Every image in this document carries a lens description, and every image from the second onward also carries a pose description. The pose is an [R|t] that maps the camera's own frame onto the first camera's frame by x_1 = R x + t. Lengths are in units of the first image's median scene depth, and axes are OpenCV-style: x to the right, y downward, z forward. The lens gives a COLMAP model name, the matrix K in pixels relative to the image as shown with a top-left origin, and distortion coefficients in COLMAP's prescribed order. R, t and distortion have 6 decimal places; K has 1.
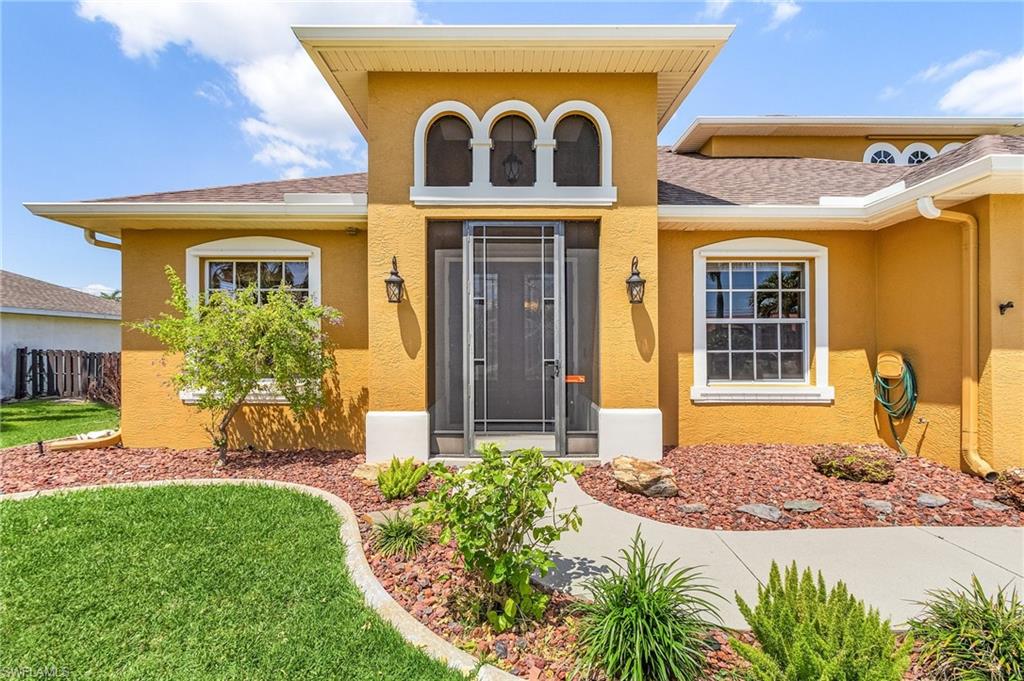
lens RADIAL K [[482.2, 0, 513.5], [0, 482.2, 347.5], [0, 0, 1]] dist [0.012644, -0.003938]
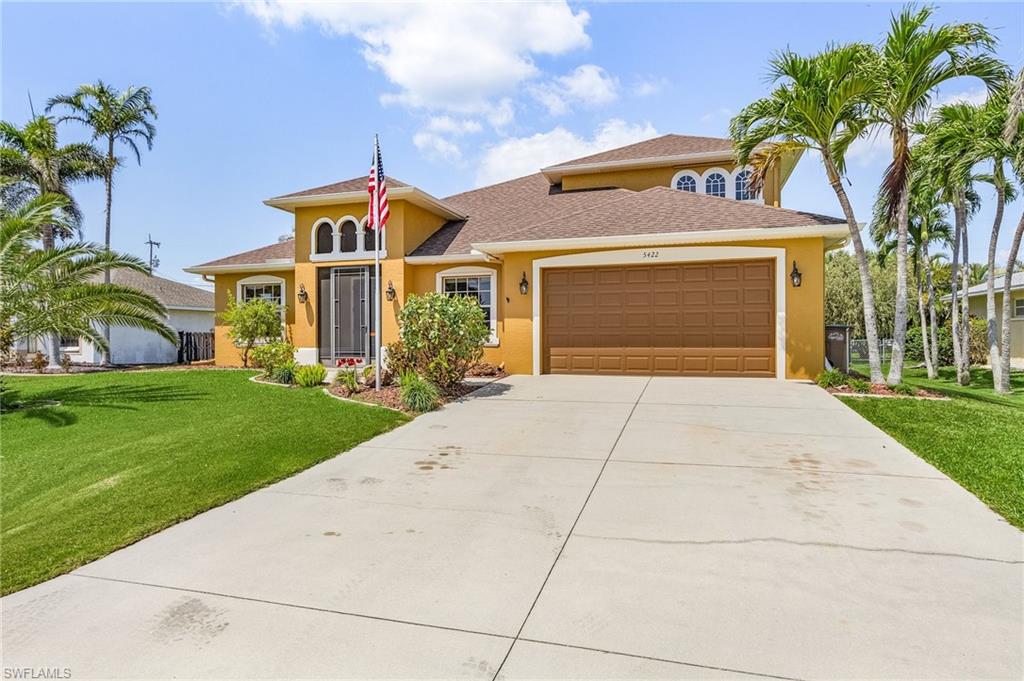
lens RADIAL K [[606.4, 0, 508.5], [0, 606.4, 335.9], [0, 0, 1]] dist [0.000641, -0.000031]
pose [[0.956821, -0.010882, -0.290472, 1.576761], [0.009947, 0.999940, -0.004694, 0.093259], [0.290506, 0.001602, 0.956872, -1.568407]]
